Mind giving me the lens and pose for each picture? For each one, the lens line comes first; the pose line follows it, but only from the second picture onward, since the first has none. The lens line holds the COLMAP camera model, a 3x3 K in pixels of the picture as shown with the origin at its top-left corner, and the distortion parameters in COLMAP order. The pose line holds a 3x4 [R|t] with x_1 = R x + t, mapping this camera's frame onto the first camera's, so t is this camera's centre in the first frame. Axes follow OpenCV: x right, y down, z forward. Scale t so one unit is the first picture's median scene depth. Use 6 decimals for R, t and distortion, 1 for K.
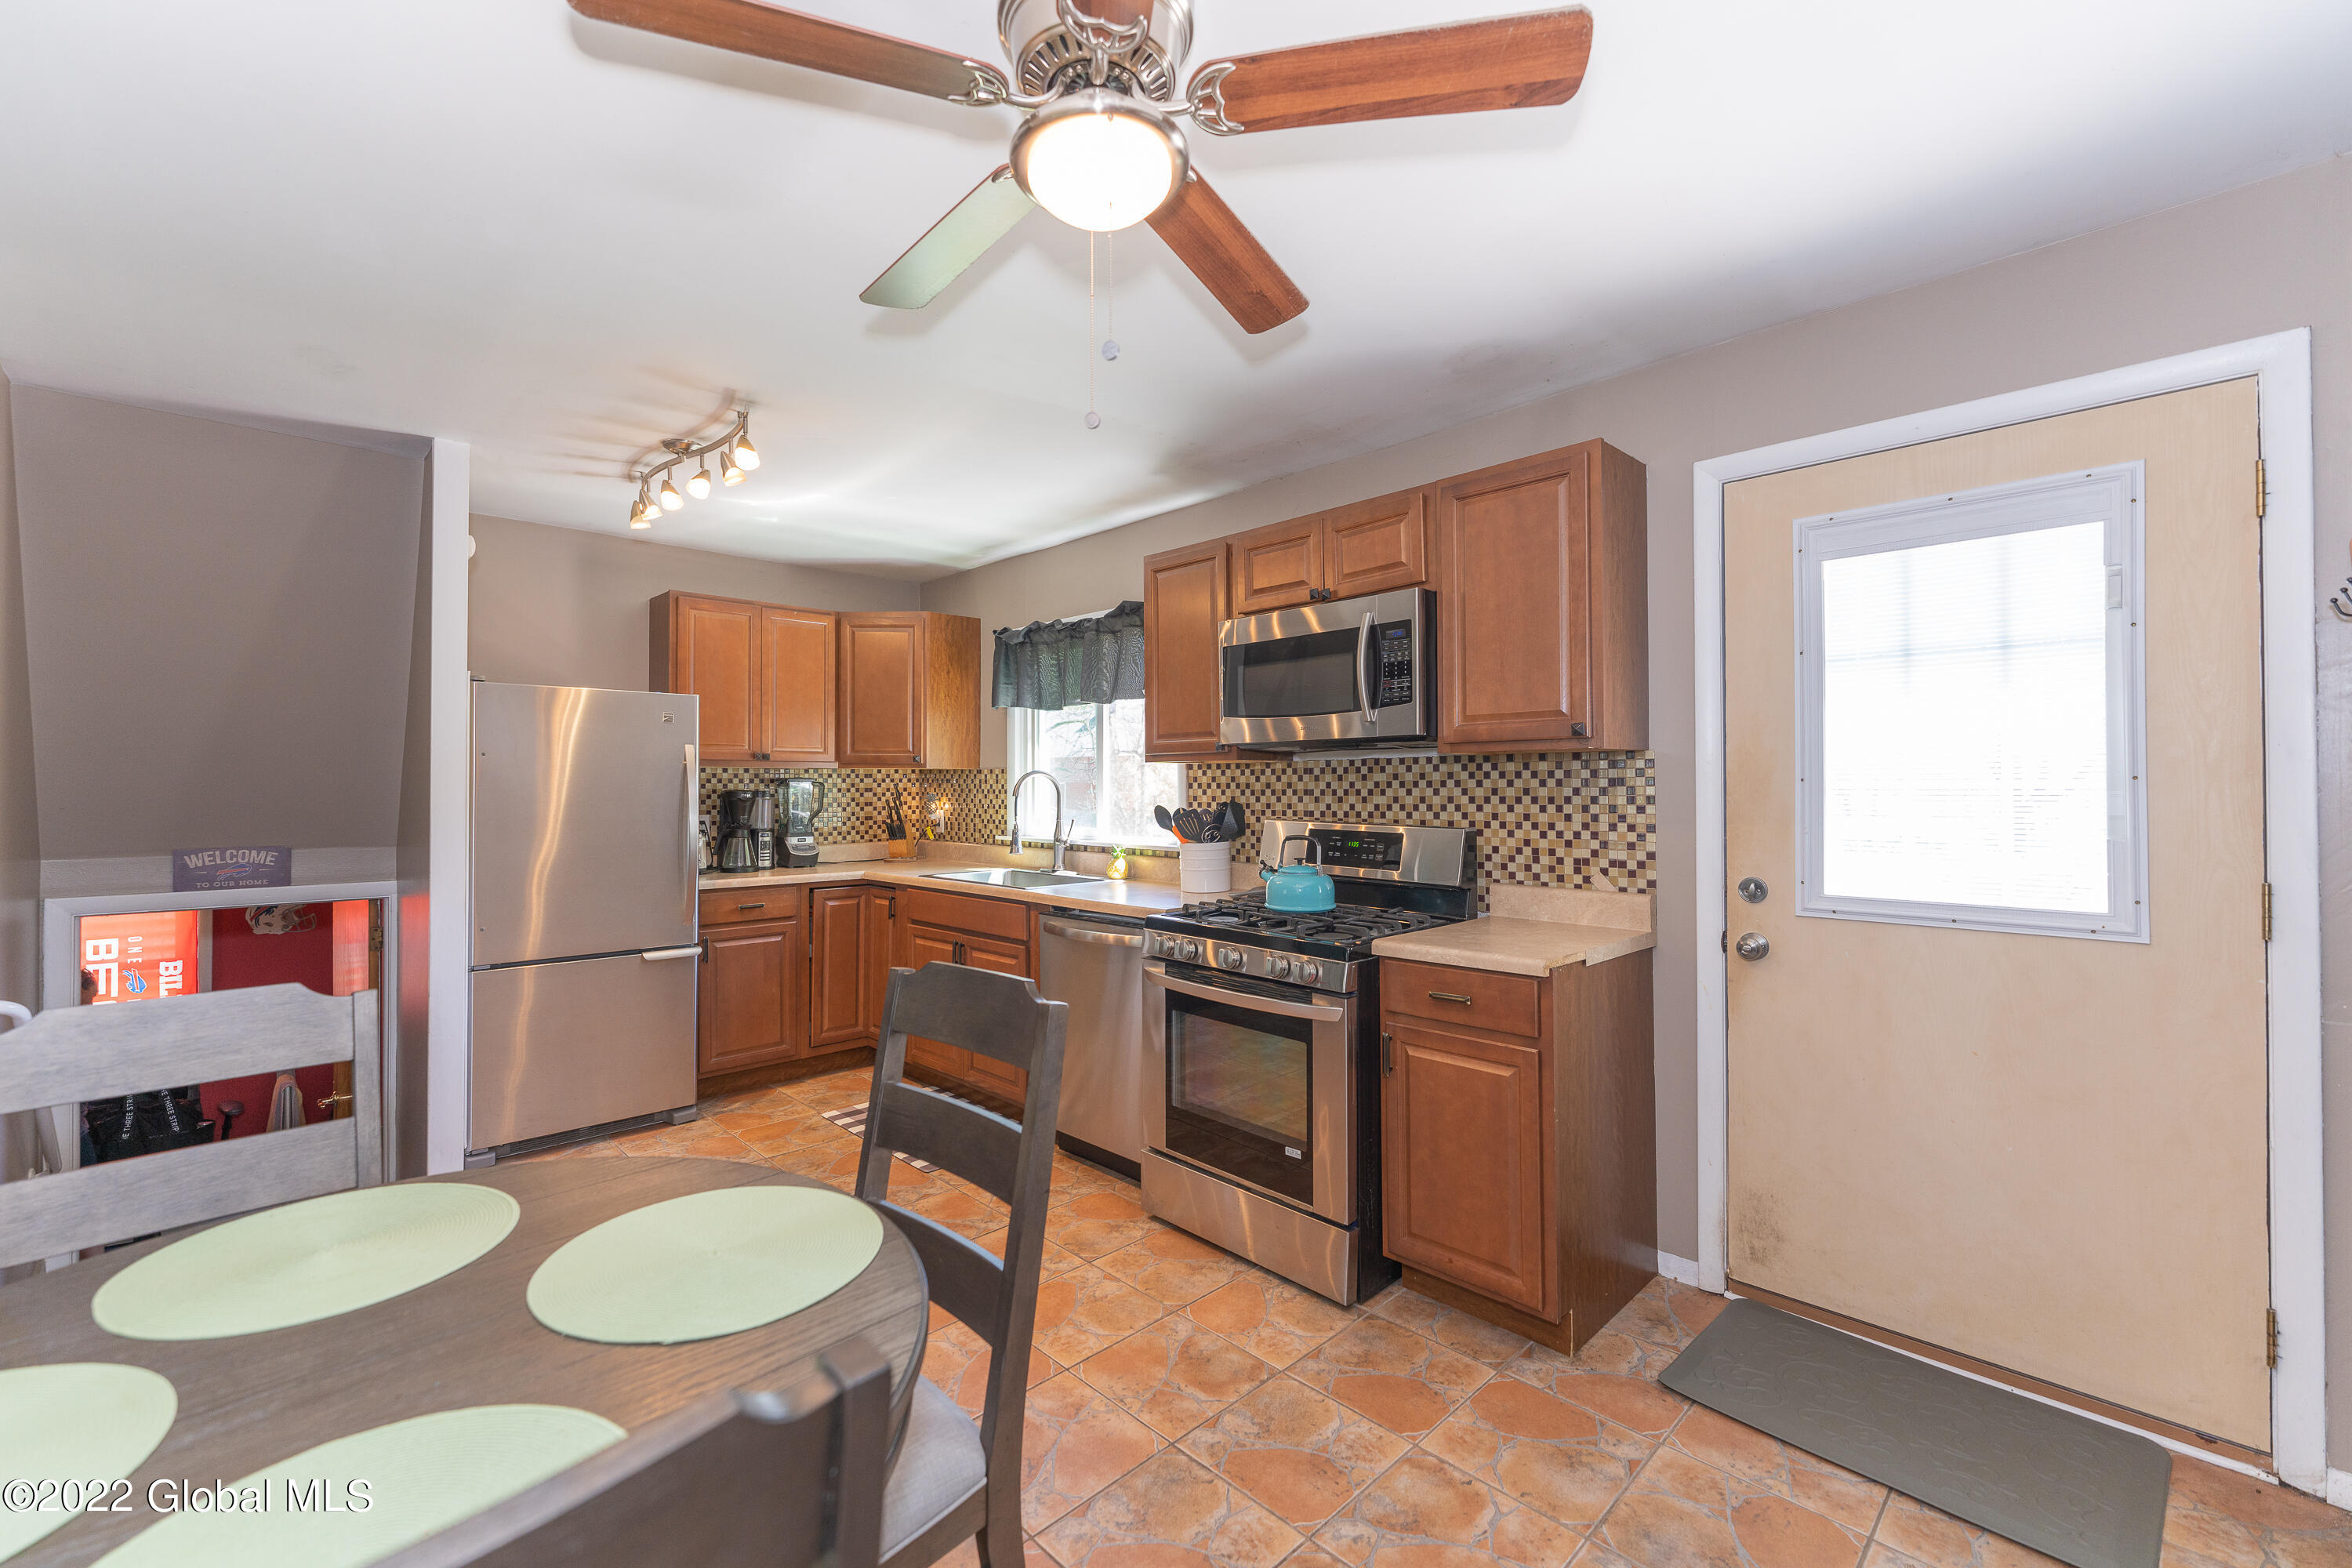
lens RADIAL K [[957.1, 0, 1141.7], [0, 957.1, 767.0], [0, 0, 1]] dist [-0.010313, 0.001043]
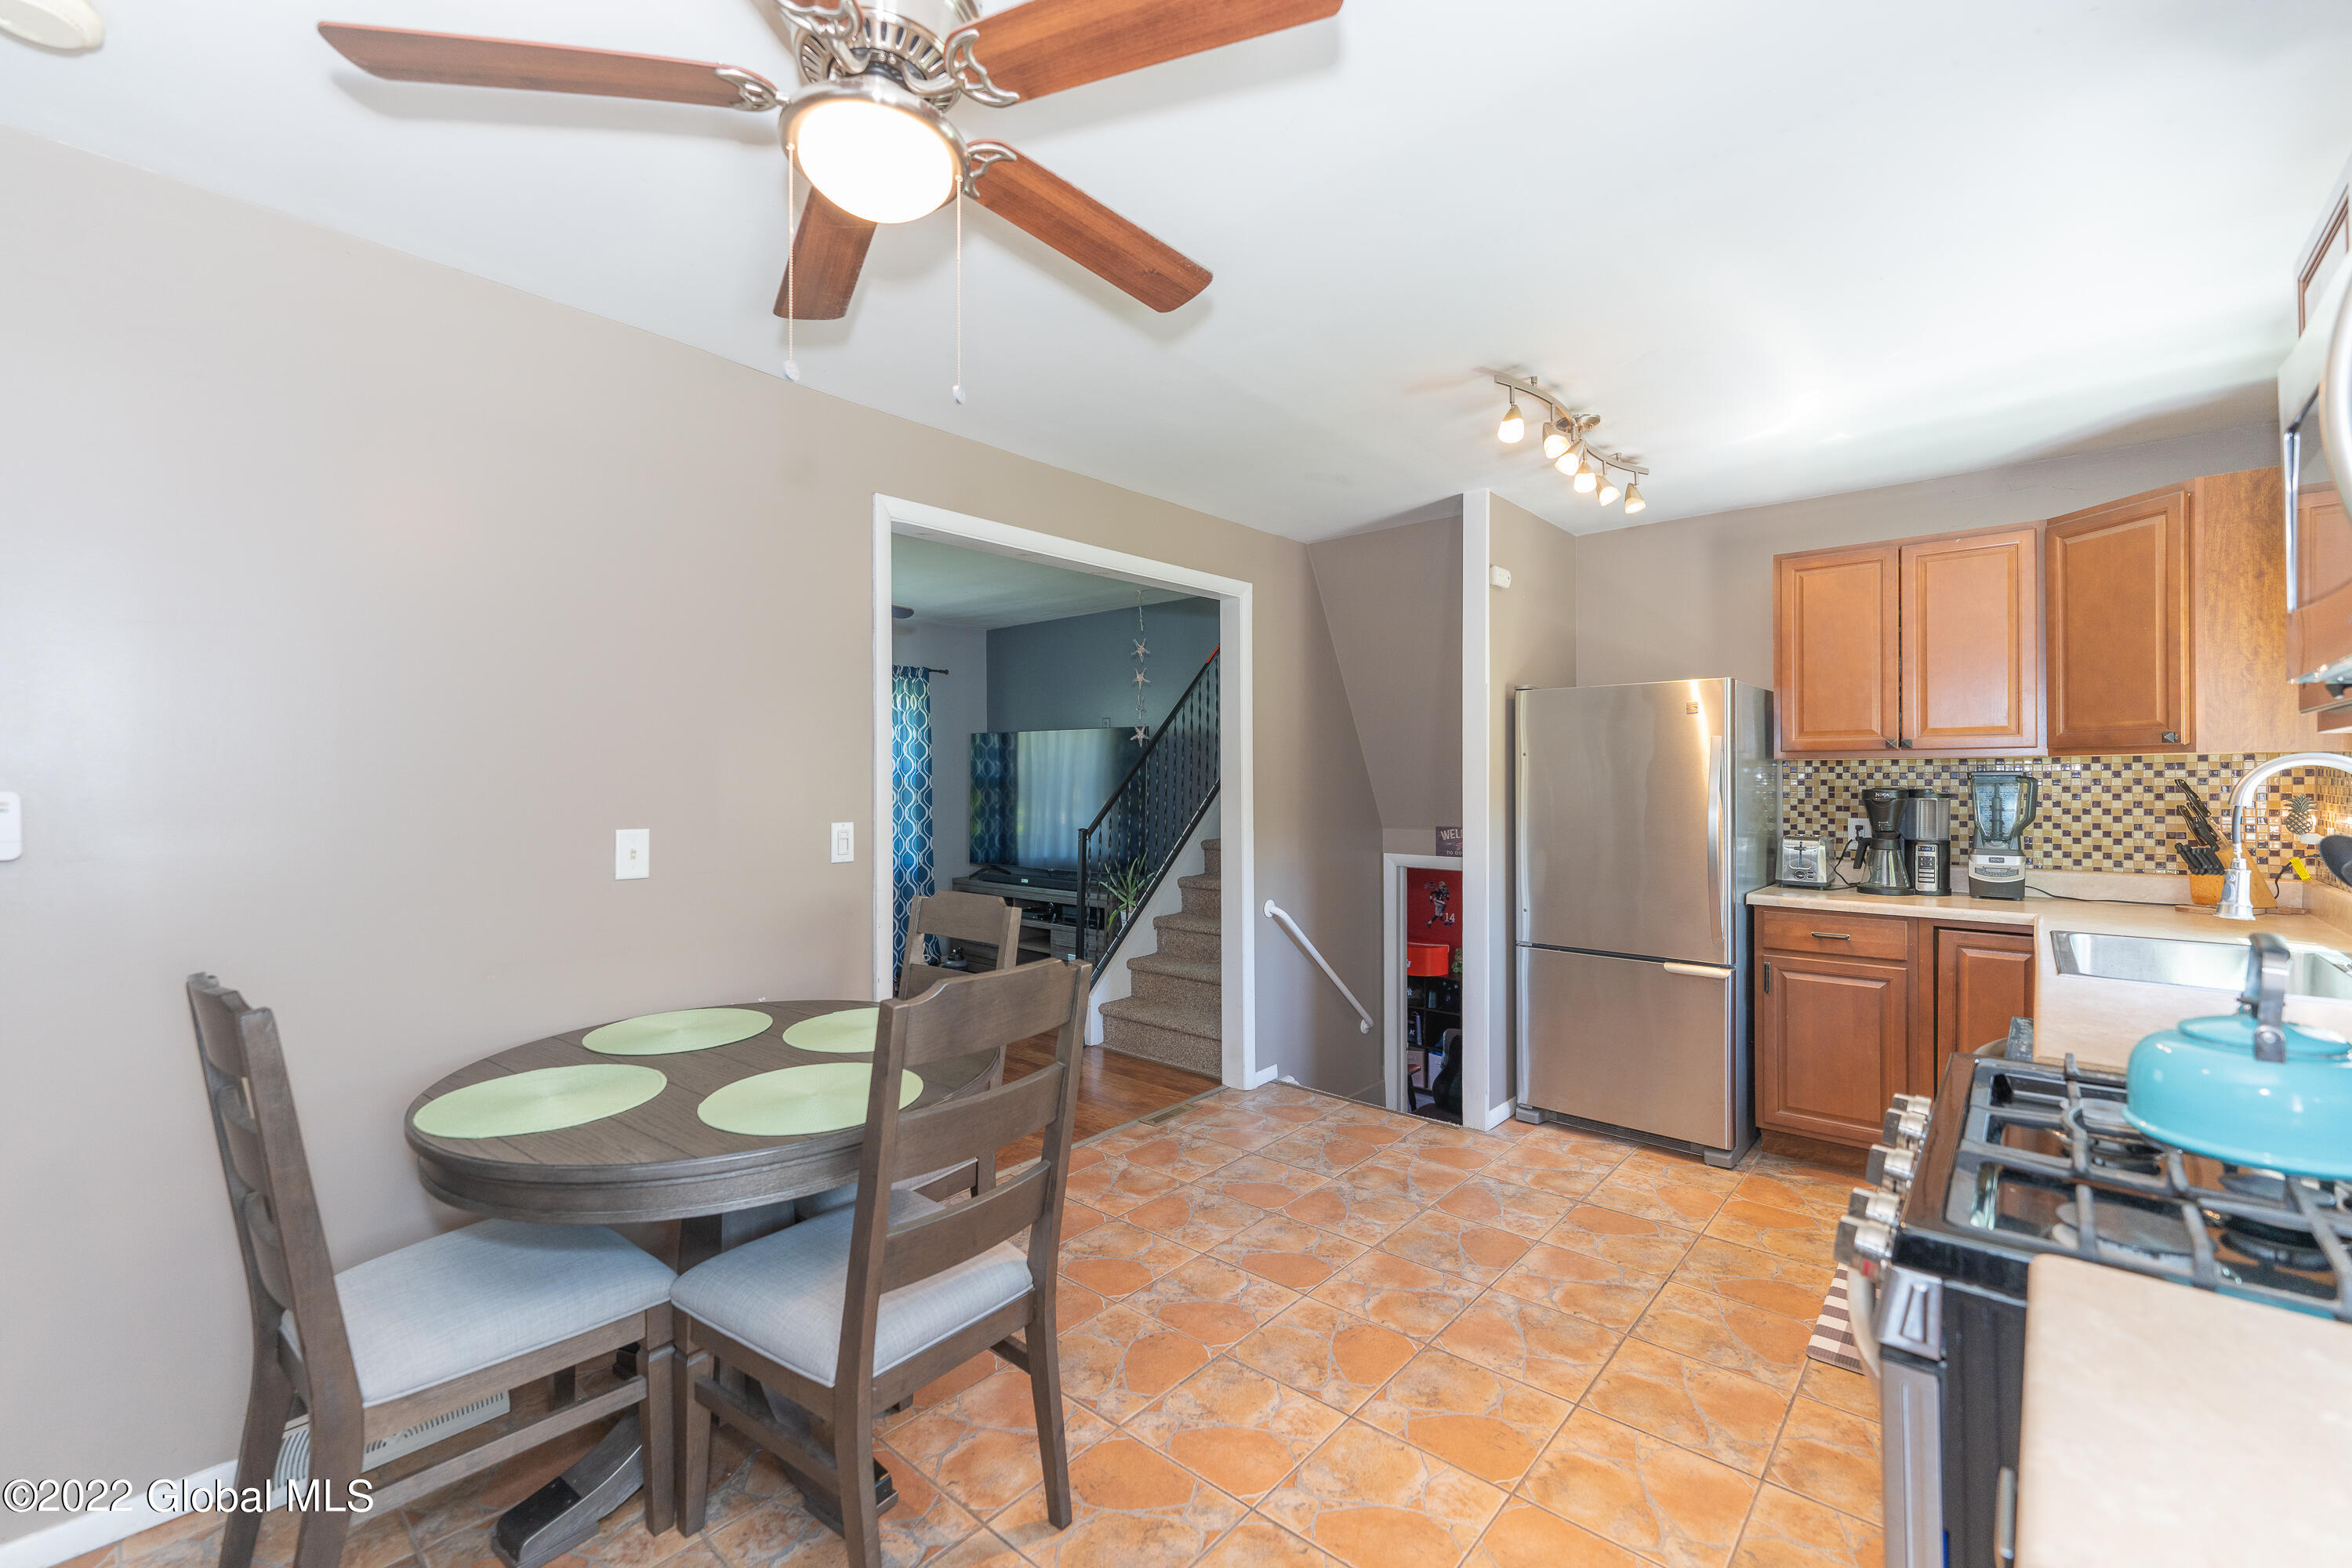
lens RADIAL K [[957.1, 0, 1191.6], [0, 957.1, 774.0], [0, 0, 1]] dist [-0.010313, 0.001043]
pose [[0.110006, -0.003964, -0.993923, 0.410327], [0.021508, 0.999767, -0.001607, 0.002909], [0.993698, -0.021201, 0.110066, 0.516225]]
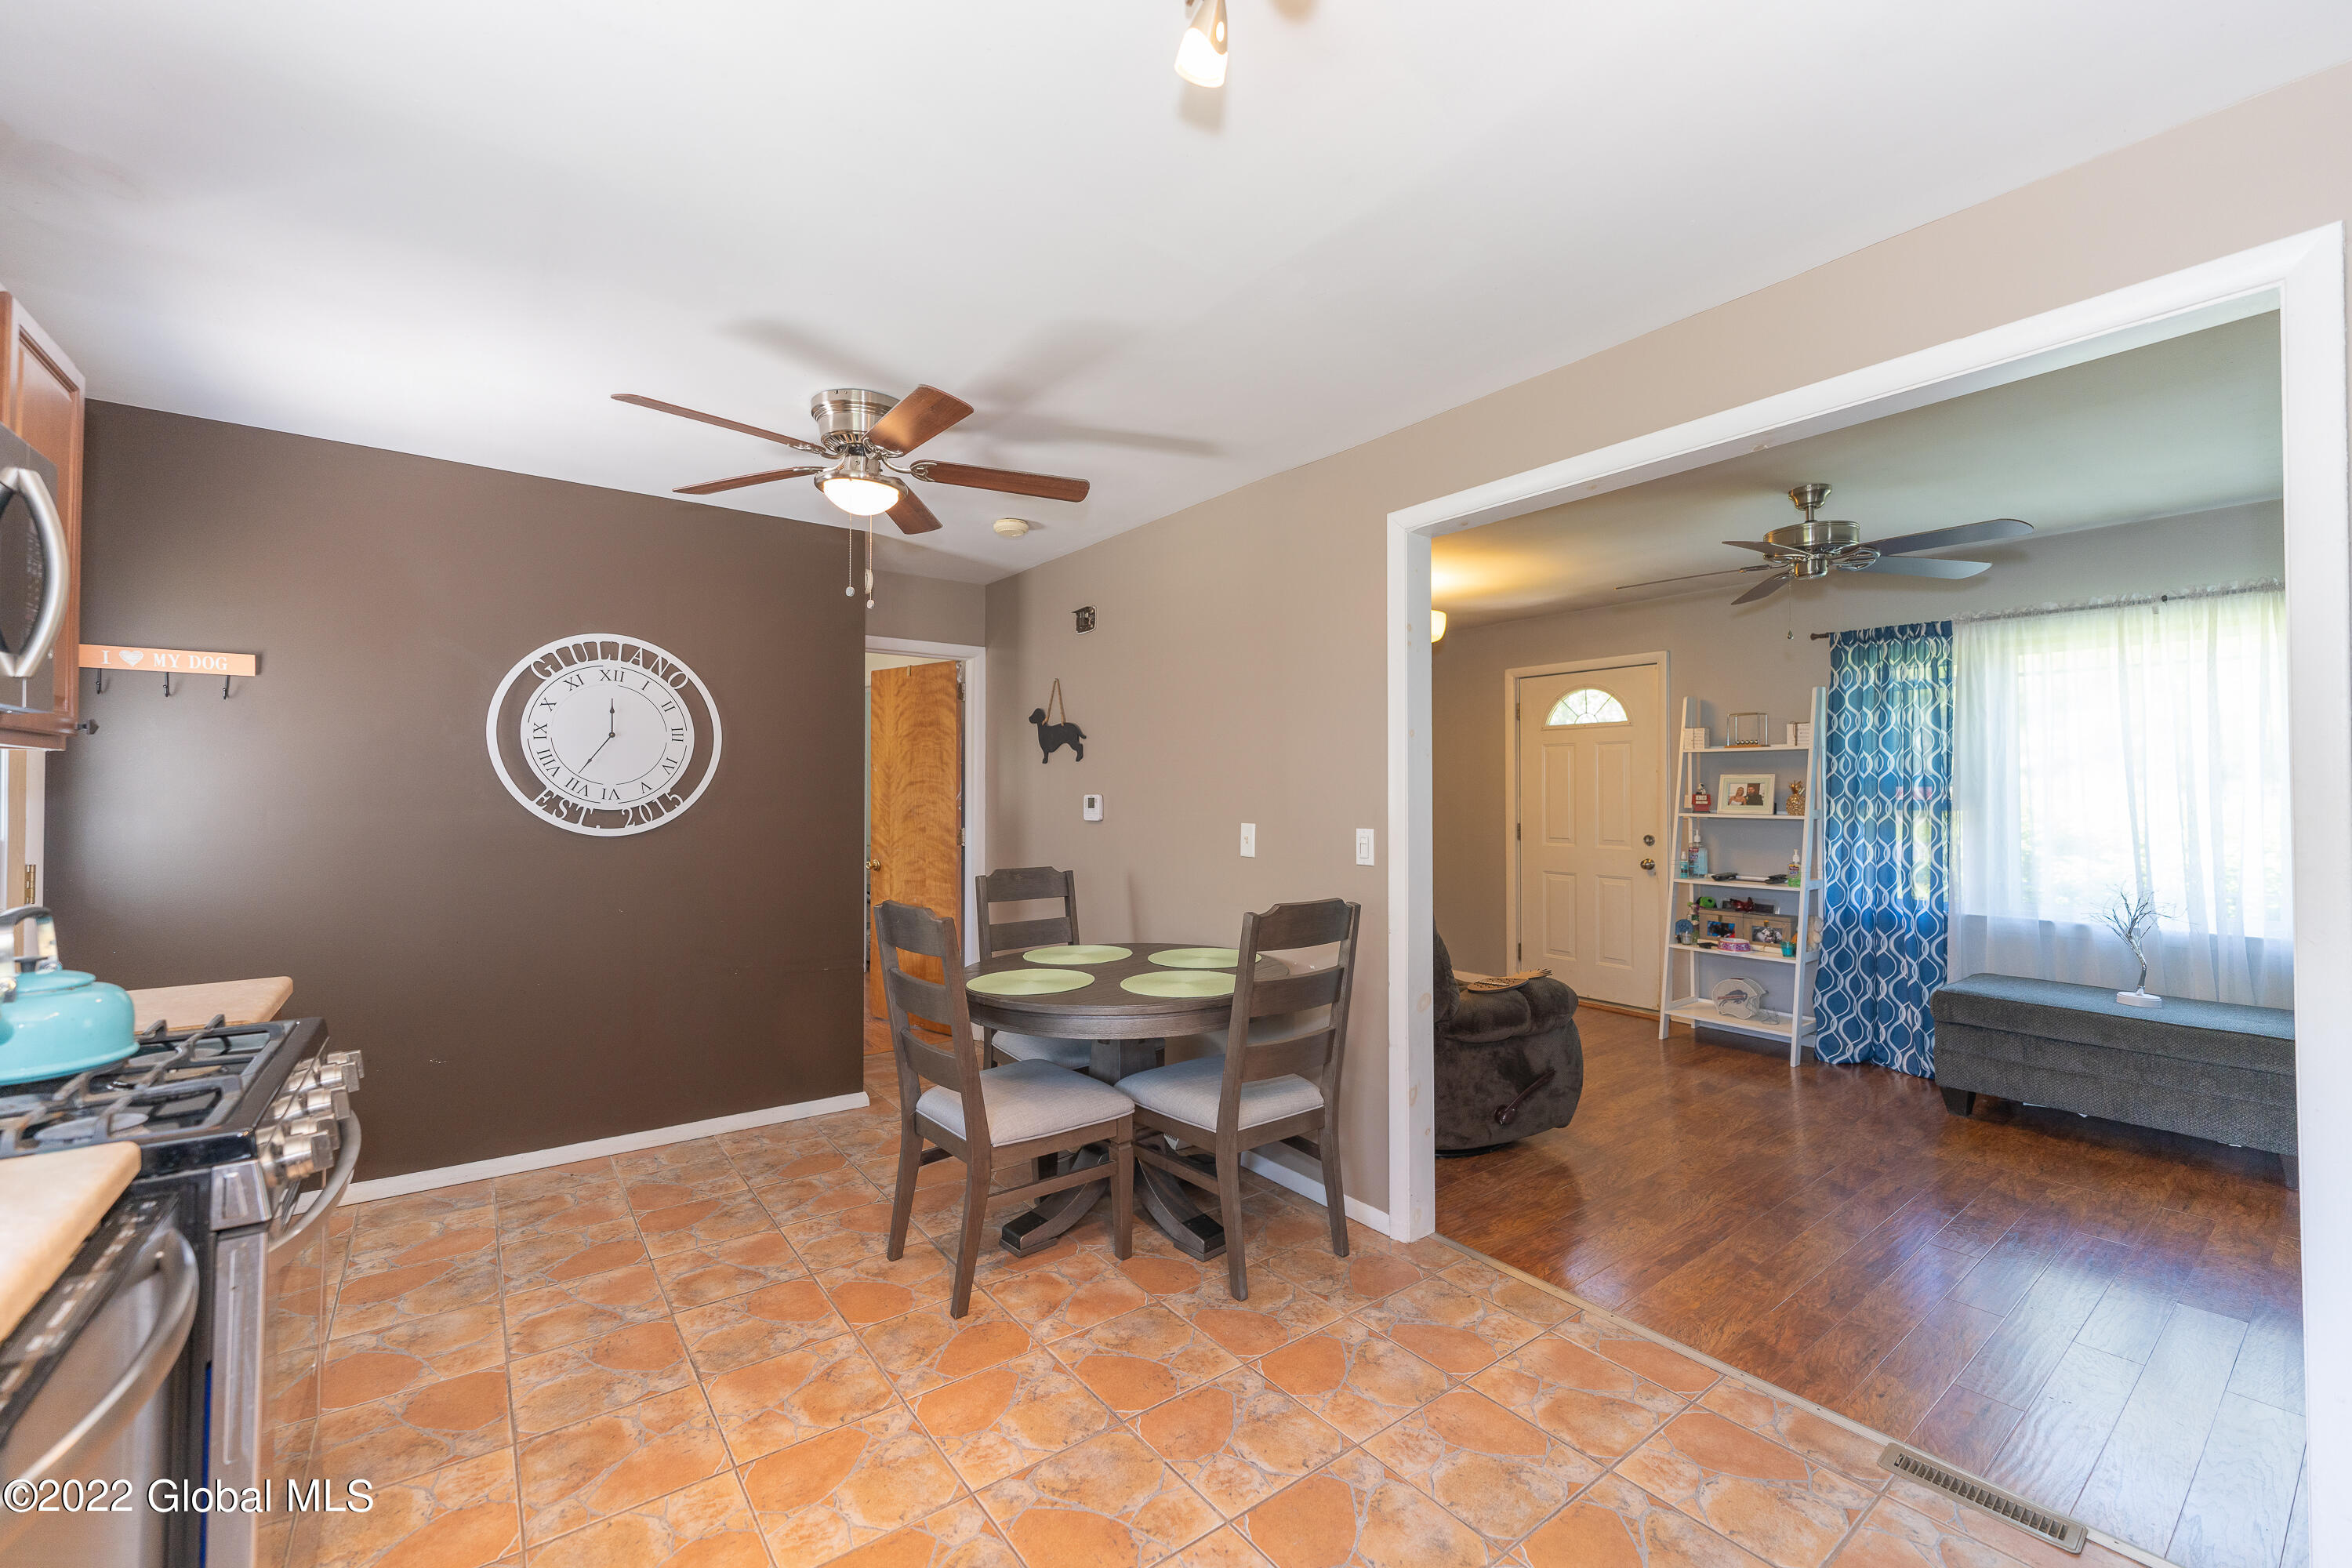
lens RADIAL K [[957.1, 0, 1180.8], [0, 957.1, 790.5], [0, 0, 1]] dist [-0.010313, 0.001043]
pose [[-0.995449, 0.000299, 0.095292, -0.384056], [-0.001480, 0.999826, -0.018593, 0.018175], [-0.095281, -0.018649, -0.995276, 1.243890]]
